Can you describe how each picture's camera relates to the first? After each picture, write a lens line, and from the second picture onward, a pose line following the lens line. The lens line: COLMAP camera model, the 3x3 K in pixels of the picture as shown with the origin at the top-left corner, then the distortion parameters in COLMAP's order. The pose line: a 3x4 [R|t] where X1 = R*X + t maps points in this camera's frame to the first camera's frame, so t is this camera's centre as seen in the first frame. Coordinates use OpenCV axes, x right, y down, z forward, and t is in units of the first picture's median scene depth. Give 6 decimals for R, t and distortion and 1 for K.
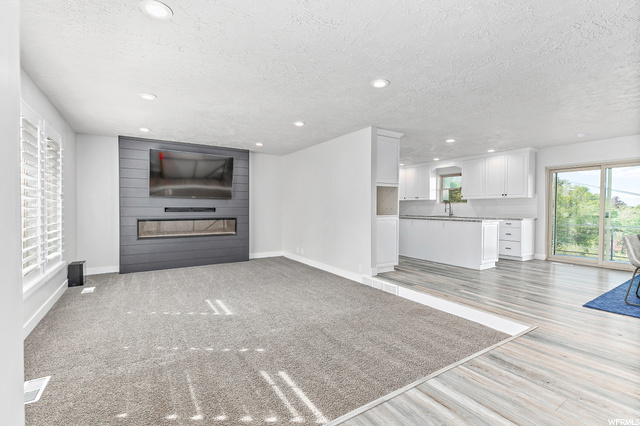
lens RADIAL K [[287.3, 0, 320.0], [0, 287.3, 213.0], [0, 0, 1]] dist [0.002717, 0.000588]
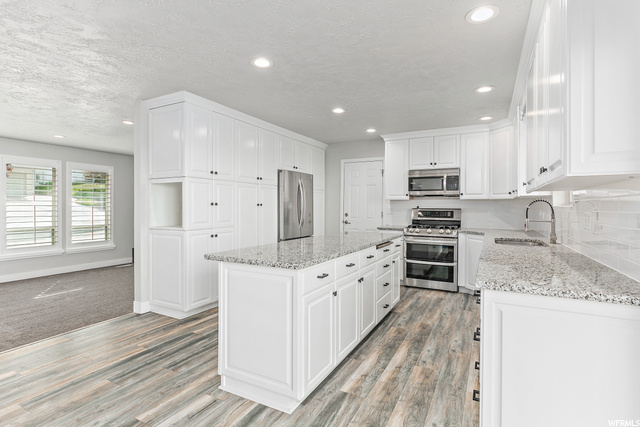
lens RADIAL K [[317.8, 0, 322.0], [0, 317.8, 208.2], [0, 0, 1]] dist [0.000314, 0.000135]
pose [[0.494867, 0.000671, -0.868969, 0.830554], [-0.021130, 0.999713, -0.011261, -0.027407], [0.868712, 0.023934, 0.494739, 0.766358]]
